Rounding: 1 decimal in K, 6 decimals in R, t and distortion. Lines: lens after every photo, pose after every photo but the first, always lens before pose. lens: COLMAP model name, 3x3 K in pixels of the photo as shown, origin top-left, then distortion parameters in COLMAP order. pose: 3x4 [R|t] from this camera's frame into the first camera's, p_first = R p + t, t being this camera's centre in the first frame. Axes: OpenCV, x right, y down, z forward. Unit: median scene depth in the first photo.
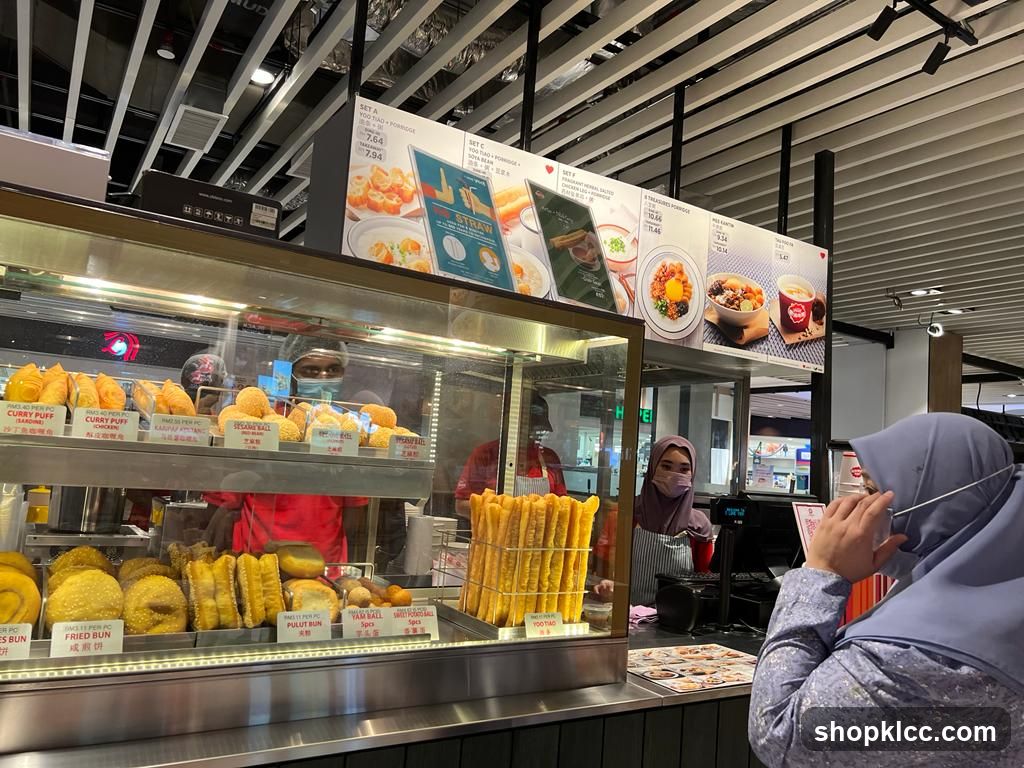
lens RADIAL K [[762.5, 0, 515.3], [0, 762.5, 391.8], [0, 0, 1]] dist [0.029580, 0.005116]
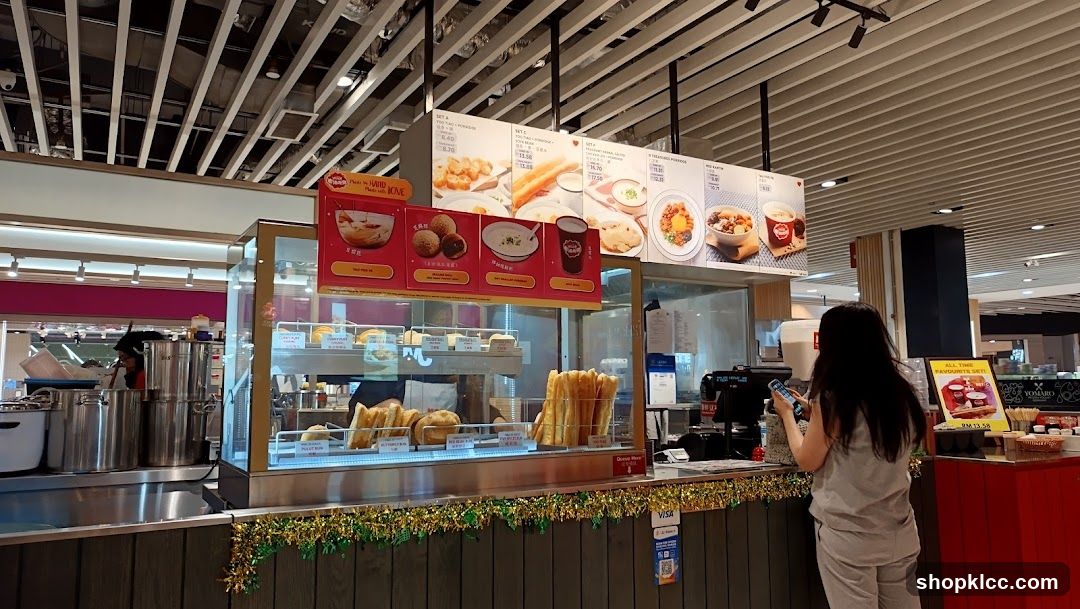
lens RADIAL K [[758.6, 0, 538.0], [0, 758.6, 304.9], [0, 0, 1]] dist [0.003389, -0.001539]
pose [[0.996008, -0.083090, -0.032608, -0.000734], [0.082482, 0.996400, -0.019577, 0.009764], [0.034118, 0.016809, 0.999276, -0.276099]]
